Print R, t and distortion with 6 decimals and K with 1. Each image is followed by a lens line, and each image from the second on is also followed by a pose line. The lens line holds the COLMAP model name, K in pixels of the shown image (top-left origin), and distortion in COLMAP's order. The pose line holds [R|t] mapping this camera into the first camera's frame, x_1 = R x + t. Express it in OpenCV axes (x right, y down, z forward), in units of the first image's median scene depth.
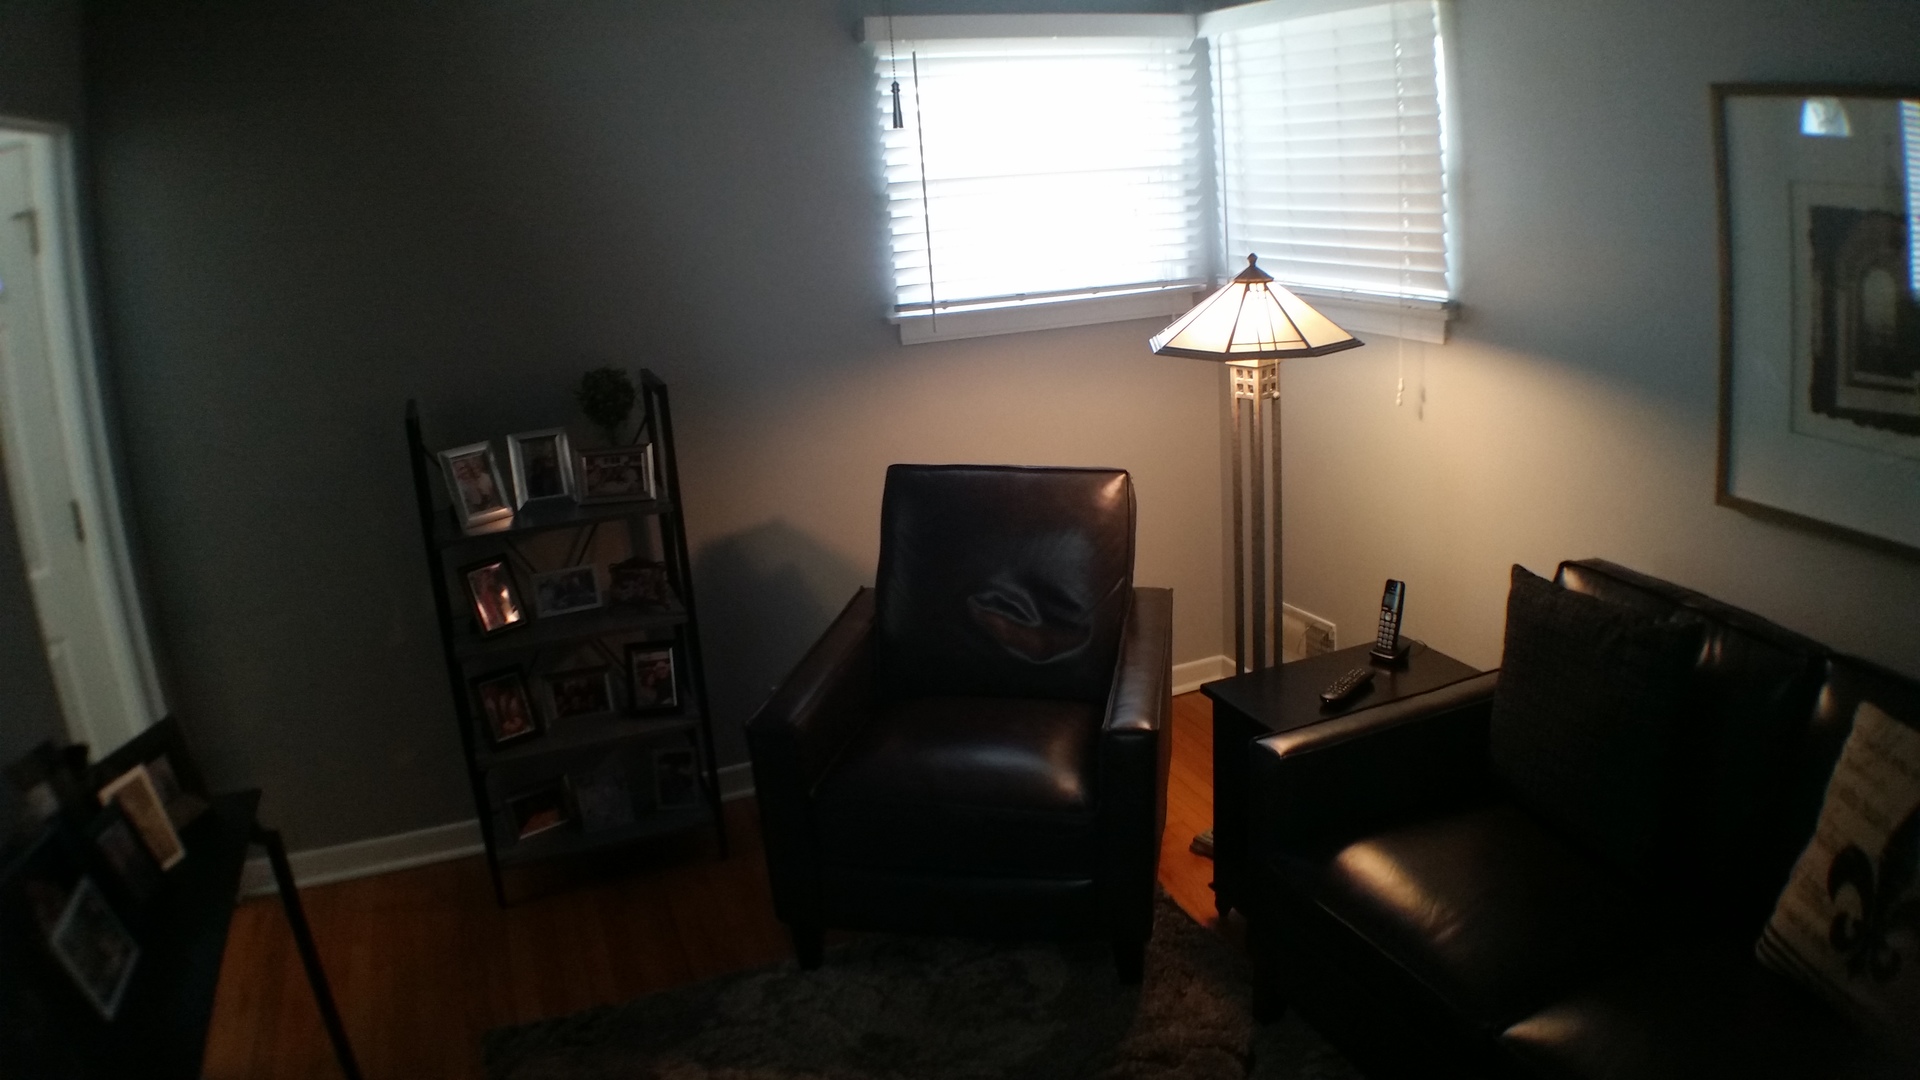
lens RADIAL K [[1306.5, 0, 1027.2], [0, 1306.5, 545.1], [0, 0, 1]] dist [-0.207279, -0.000669]
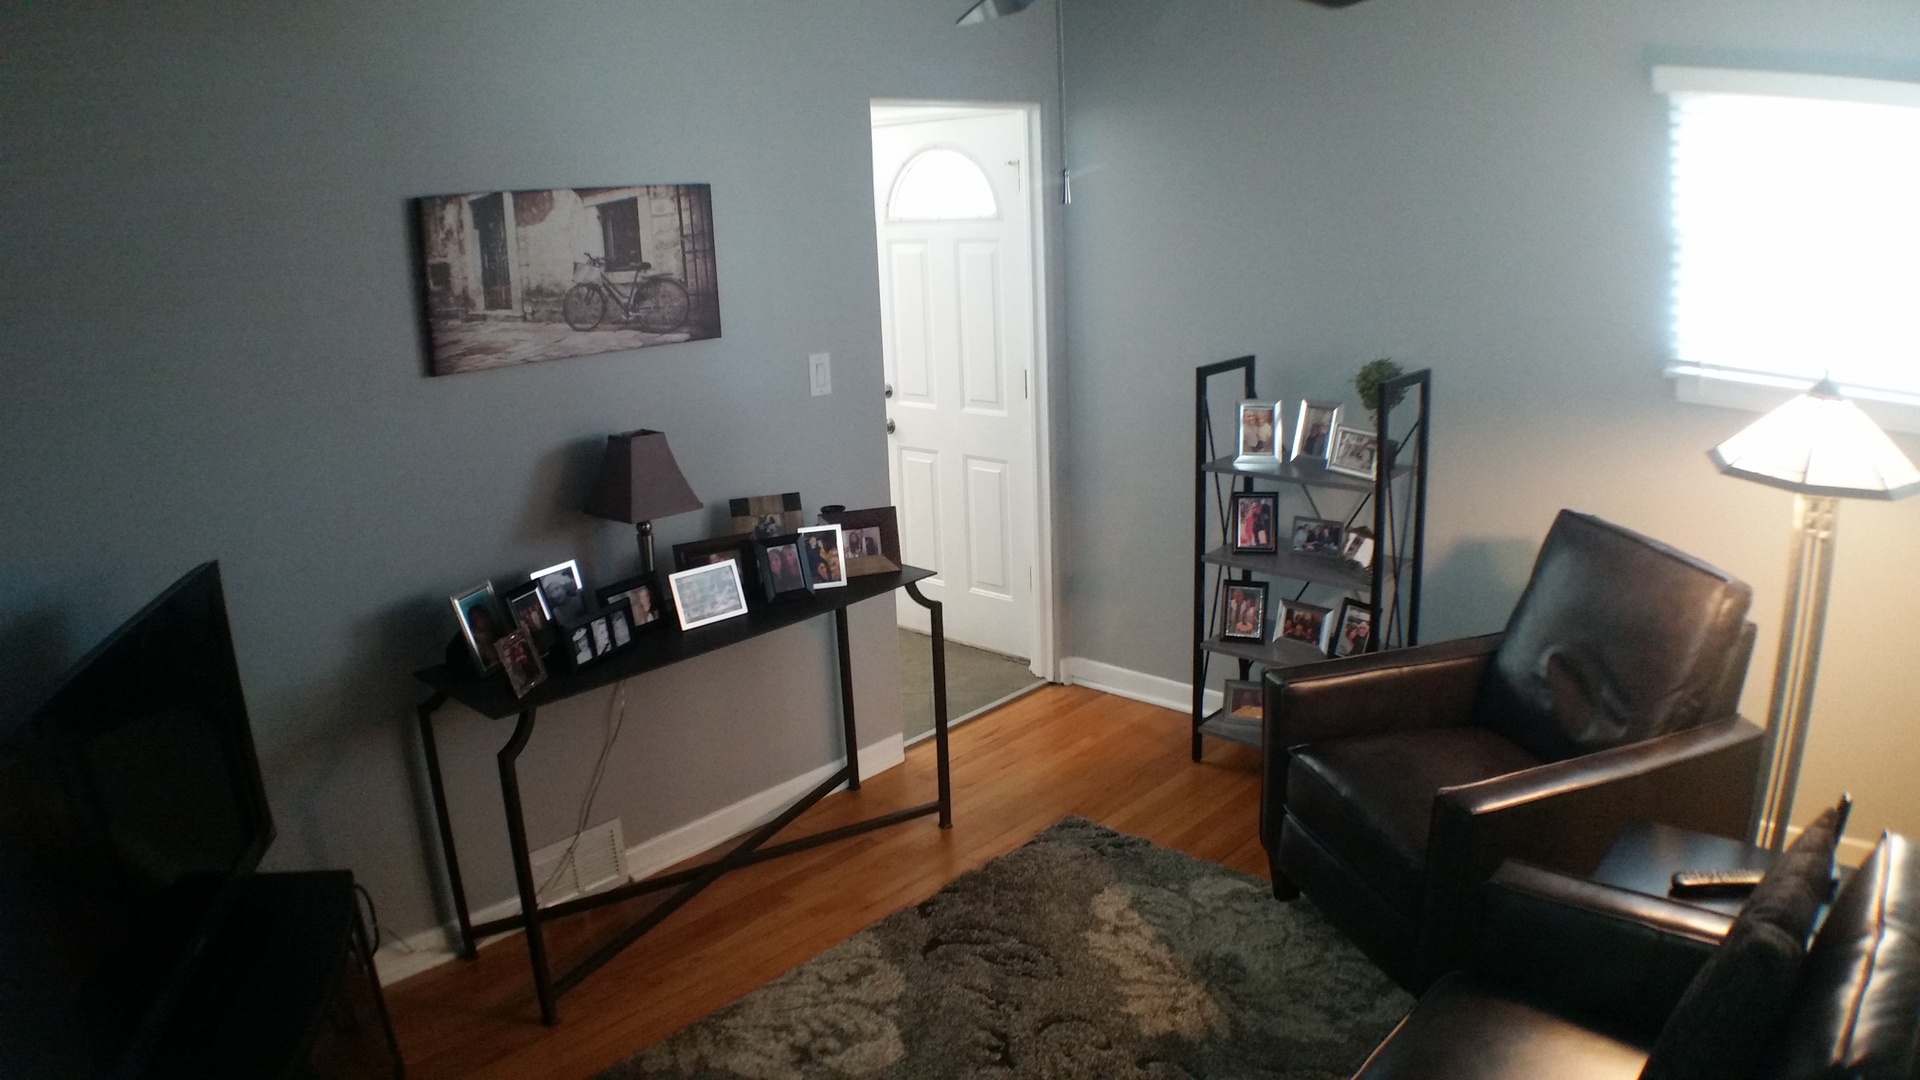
lens RADIAL K [[1306.5, 0, 1027.2], [0, 1306.5, 545.1], [0, 0, 1]] dist [-0.207279, -0.000669]
pose [[0.450099, 0.277573, -0.848743, 0.540378], [-0.252041, 0.951307, 0.177454, -0.103233], [0.856671, 0.134046, 0.498143, 0.167499]]
